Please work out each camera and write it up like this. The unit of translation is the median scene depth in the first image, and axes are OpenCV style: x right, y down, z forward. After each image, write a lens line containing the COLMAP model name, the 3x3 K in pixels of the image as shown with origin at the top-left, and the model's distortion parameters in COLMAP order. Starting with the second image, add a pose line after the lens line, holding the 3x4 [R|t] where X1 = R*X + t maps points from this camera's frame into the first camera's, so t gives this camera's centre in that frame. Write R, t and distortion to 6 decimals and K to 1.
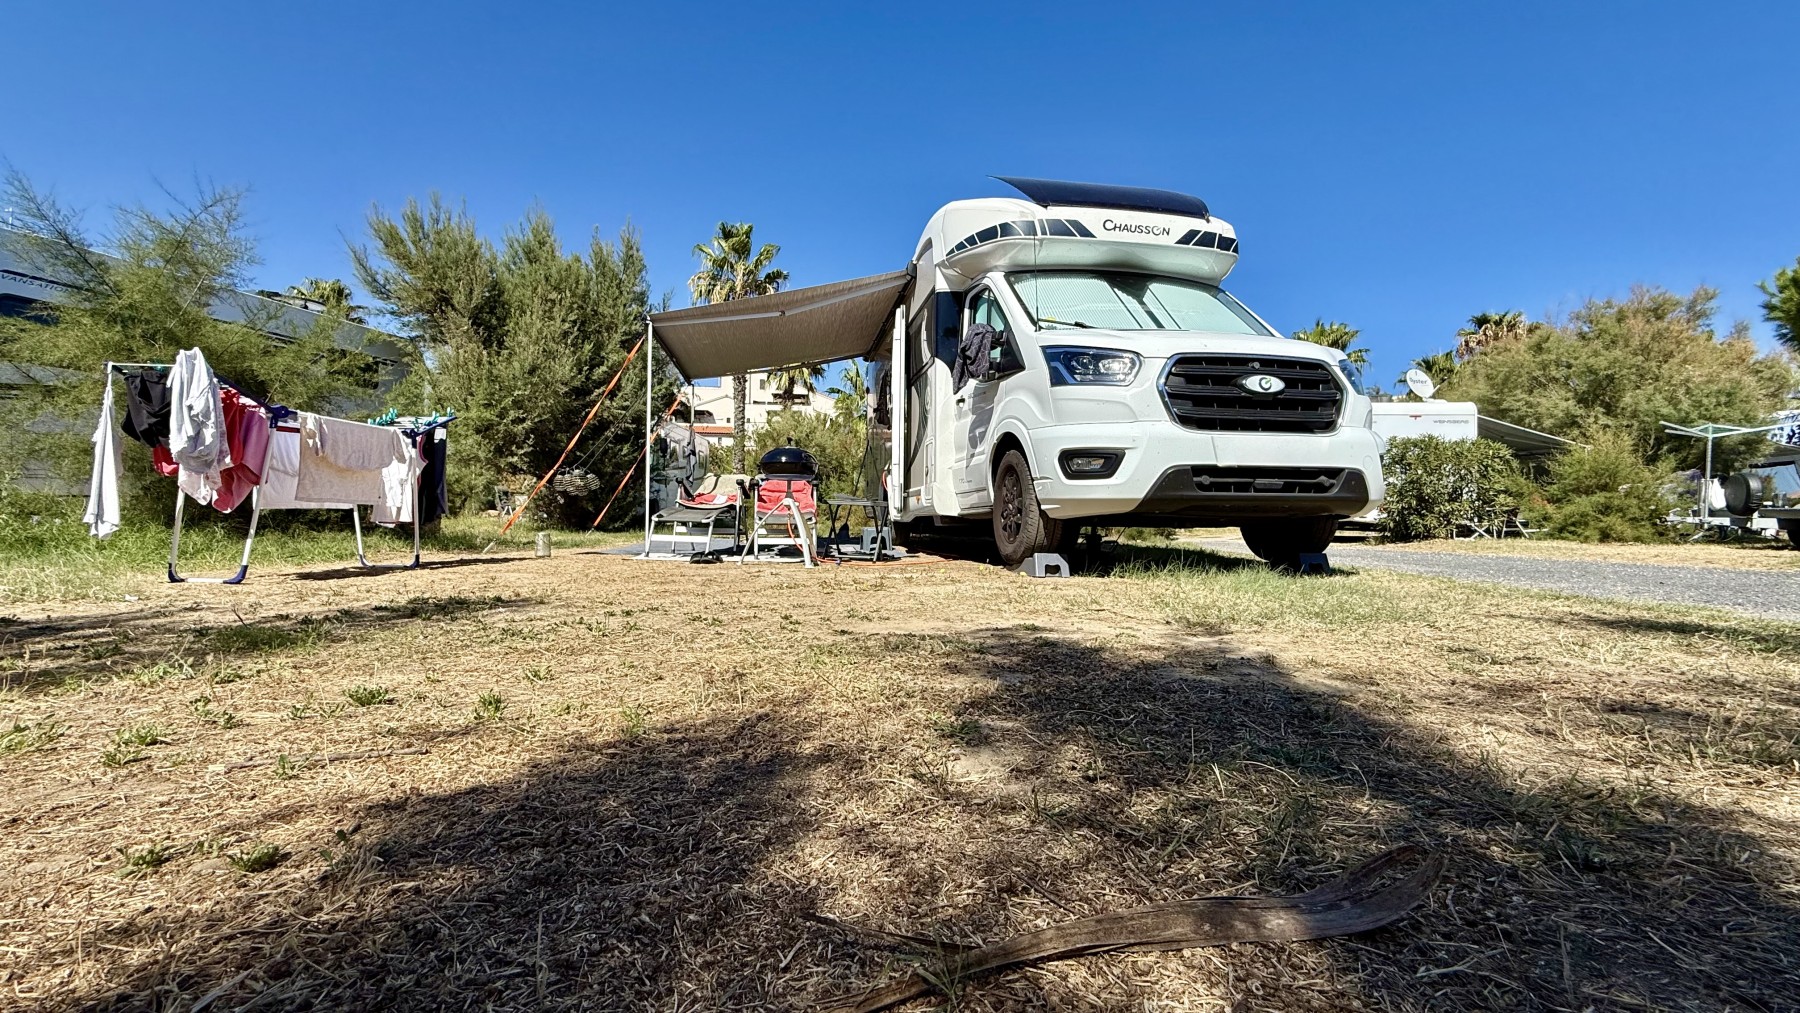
lens RADIAL K [[719.9, 0, 898.5], [0, 719.9, 508.1], [0, 0, 1]] dist [-0.000004, -0.000122]
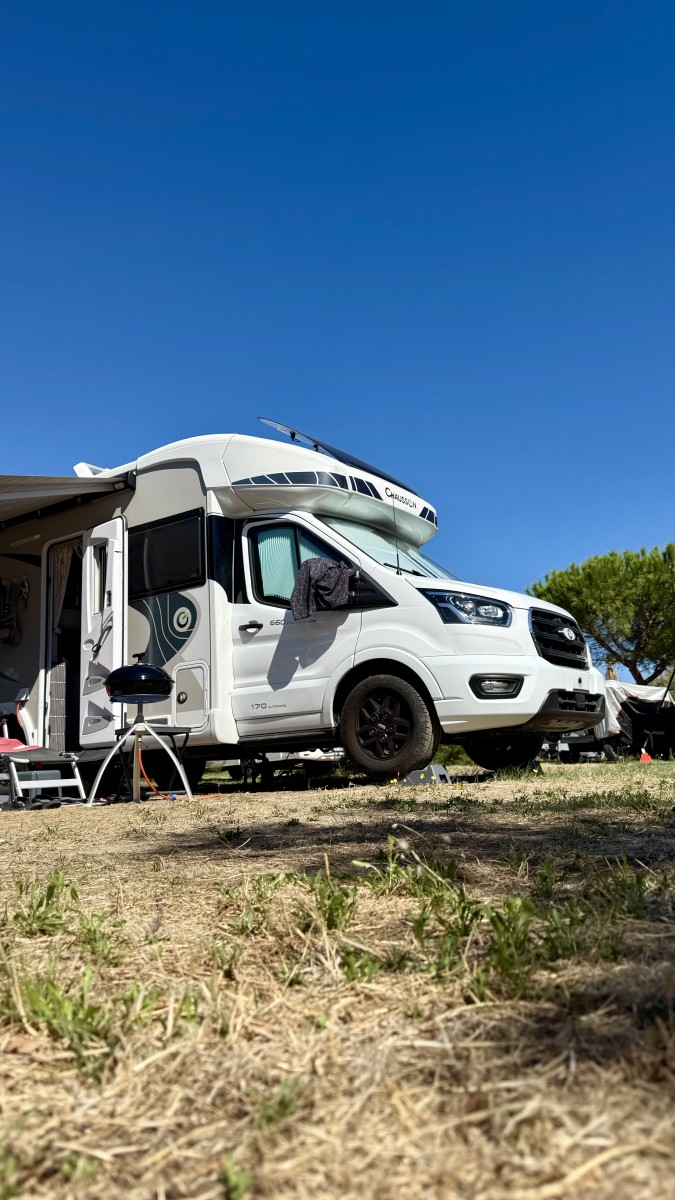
lens RADIAL K [[847.9, 0, 343.8], [0, 847.9, 601.6], [0, 0, 1]] dist [0.095018, -0.092625]
pose [[0.698444, 0.096043, 0.709191, -0.674357], [0.038462, 0.984485, -0.171203, 0.025665], [-0.714631, 0.146853, 0.683913, 0.094925]]
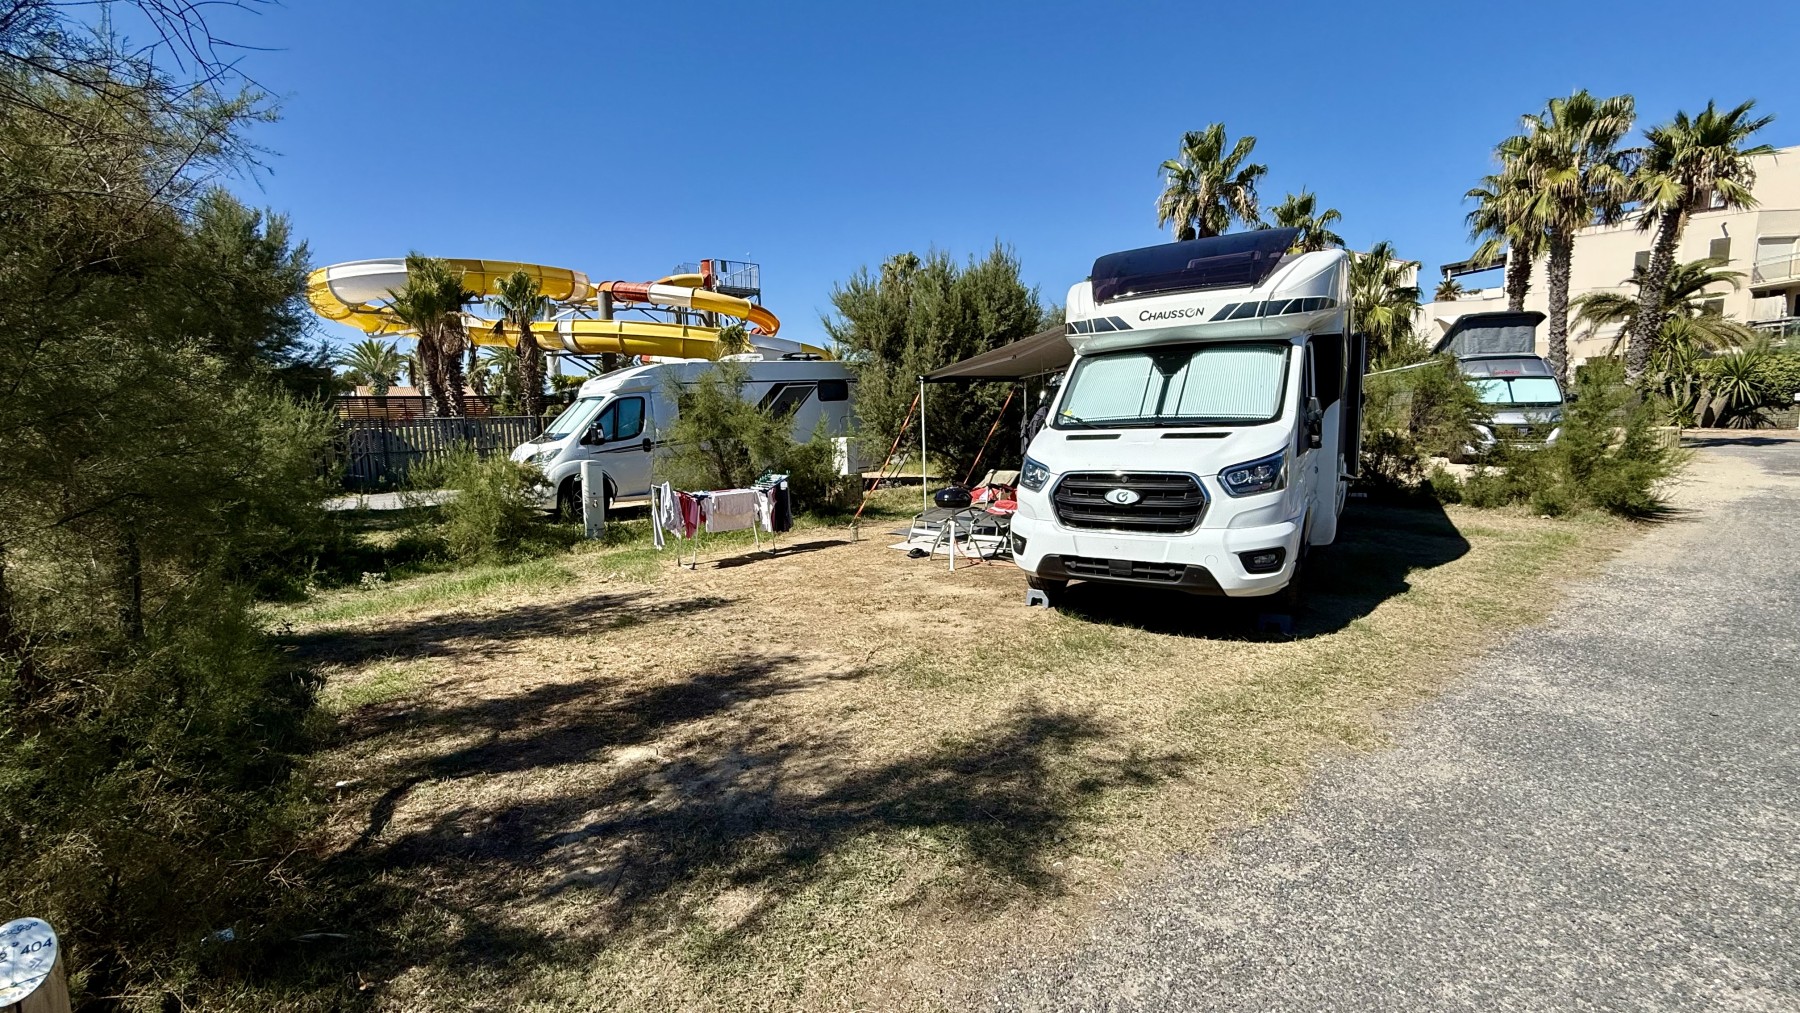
lens RADIAL K [[719.9, 0, 892.8], [0, 719.9, 517.6], [0, 0, 1]] dist [-0.000004, -0.000122]
pose [[0.731377, 0.062558, -0.679098, 0.732332], [0.052707, 0.987620, 0.147743, -0.234301], [0.679933, -0.143849, 0.719026, -0.167472]]
